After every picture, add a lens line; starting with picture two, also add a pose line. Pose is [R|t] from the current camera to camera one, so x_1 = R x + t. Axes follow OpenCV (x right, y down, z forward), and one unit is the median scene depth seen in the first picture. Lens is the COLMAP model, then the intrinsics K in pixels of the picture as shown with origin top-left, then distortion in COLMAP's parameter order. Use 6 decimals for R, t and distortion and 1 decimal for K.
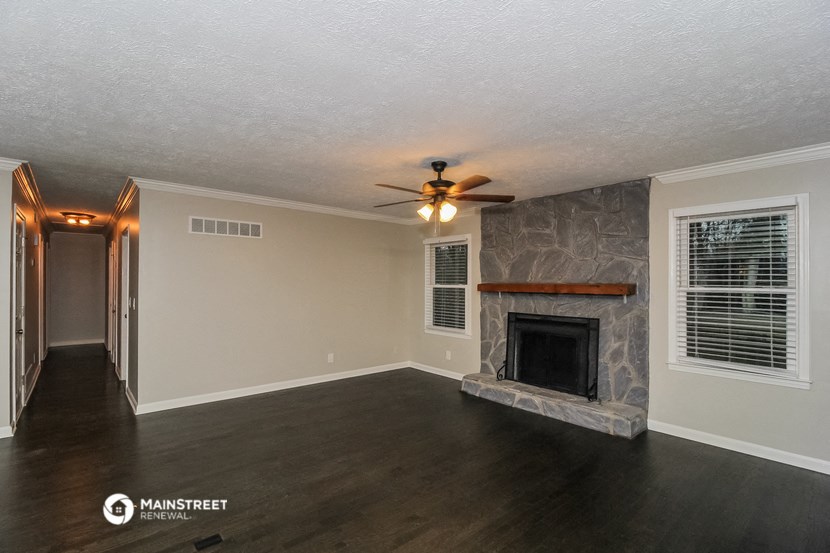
lens RADIAL K [[414.2, 0, 426.5], [0, 414.2, 280.2], [0, 0, 1]] dist [-0.001015, -0.011804]
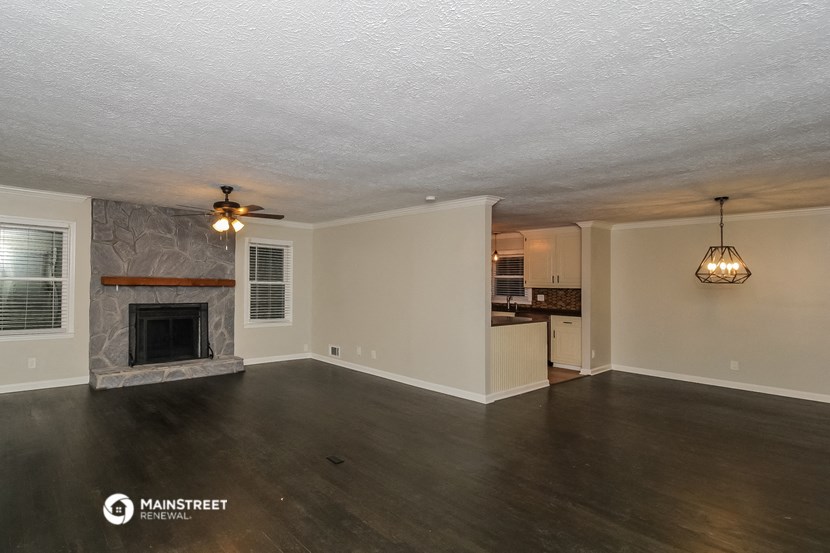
lens RADIAL K [[383.8, 0, 399.8], [0, 383.8, 276.9], [0, 0, 1]] dist [-0.000060, -0.000079]
pose [[-0.098508, 0.009261, 0.995093, -0.918096], [-0.026362, 0.999581, -0.011912, -0.000026], [-0.994787, -0.027406, -0.098223, 0.423086]]
